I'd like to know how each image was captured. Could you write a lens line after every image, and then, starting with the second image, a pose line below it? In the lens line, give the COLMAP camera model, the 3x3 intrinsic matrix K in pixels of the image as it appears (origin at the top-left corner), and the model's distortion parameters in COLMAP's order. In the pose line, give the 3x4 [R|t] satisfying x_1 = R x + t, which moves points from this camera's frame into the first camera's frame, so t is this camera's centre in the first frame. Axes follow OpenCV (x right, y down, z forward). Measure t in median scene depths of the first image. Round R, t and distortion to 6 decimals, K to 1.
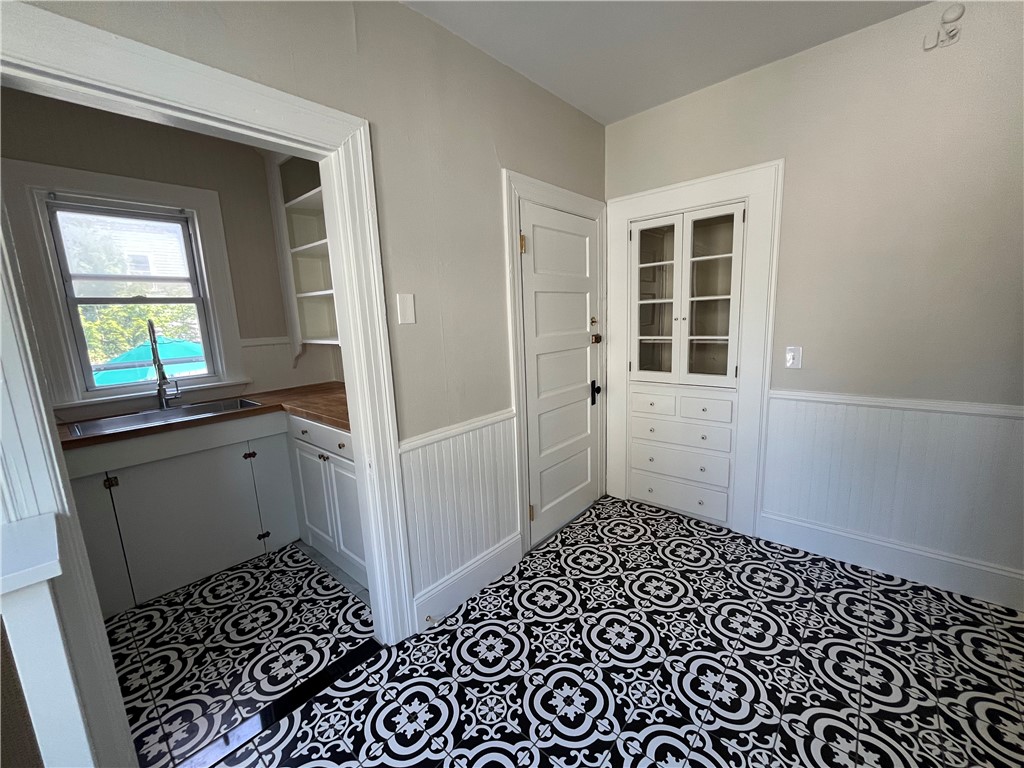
lens RADIAL K [[414.4, 0, 515.7], [0, 414.4, 387.2], [0, 0, 1]] dist [-0.001121, -0.000577]
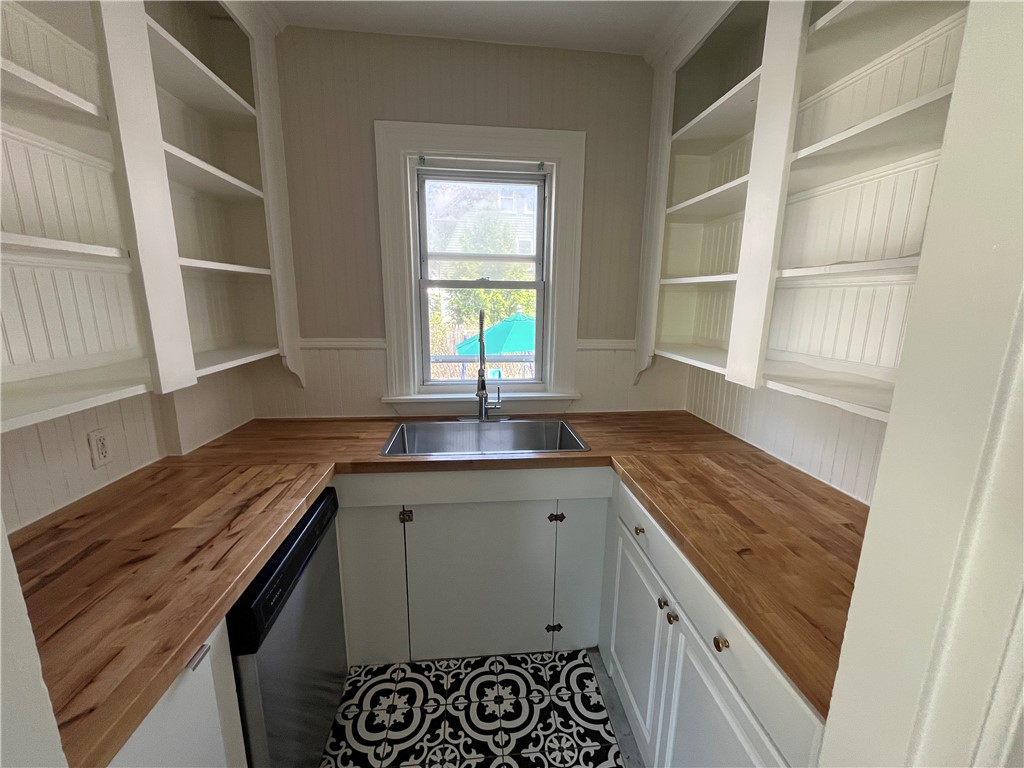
lens RADIAL K [[414.4, 0, 515.7], [0, 414.4, 387.2], [0, 0, 1]] dist [-0.001121, -0.000577]
pose [[0.733407, 0.189184, -0.652934, -0.271072], [-0.159518, 0.981571, 0.105227, -0.101887], [0.660809, 0.026980, 0.750069, 0.414414]]
